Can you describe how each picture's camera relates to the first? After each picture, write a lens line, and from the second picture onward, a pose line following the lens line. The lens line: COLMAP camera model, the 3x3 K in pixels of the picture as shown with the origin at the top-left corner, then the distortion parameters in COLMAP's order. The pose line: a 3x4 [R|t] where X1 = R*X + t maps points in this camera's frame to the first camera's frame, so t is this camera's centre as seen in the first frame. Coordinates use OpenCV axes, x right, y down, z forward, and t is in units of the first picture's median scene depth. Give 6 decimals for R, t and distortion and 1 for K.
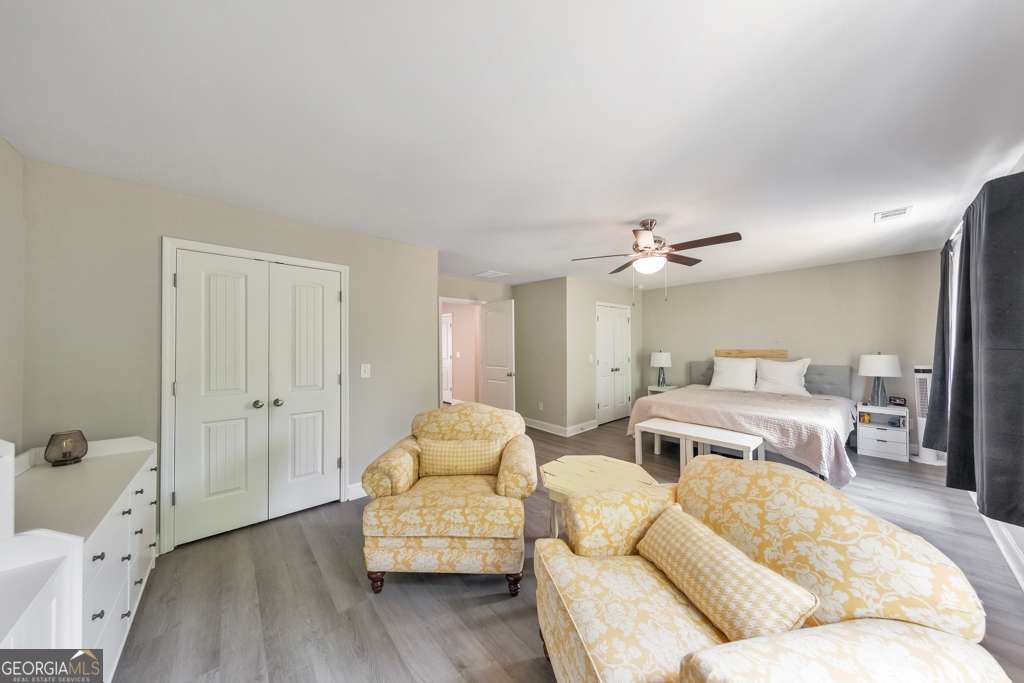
lens RADIAL K [[310.0, 0, 511.6], [0, 310.0, 344.5], [0, 0, 1]] dist [-0.001178, -0.000029]
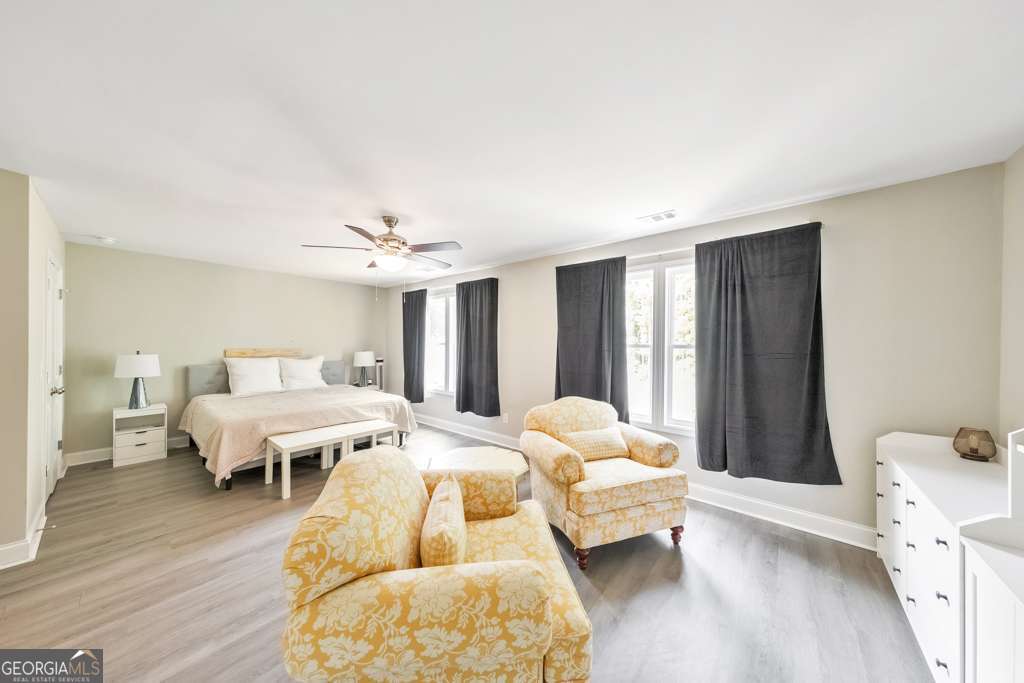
lens RADIAL K [[327.6, 0, 518.3], [0, 327.6, 344.1], [0, 0, 1]] dist [0.008579, -0.000329]
pose [[-0.150142, 0.007476, 0.988636, -0.363291], [-0.007571, 0.999933, -0.008711, 0.005830], [-0.988636, -0.008793, -0.150075, 0.424223]]
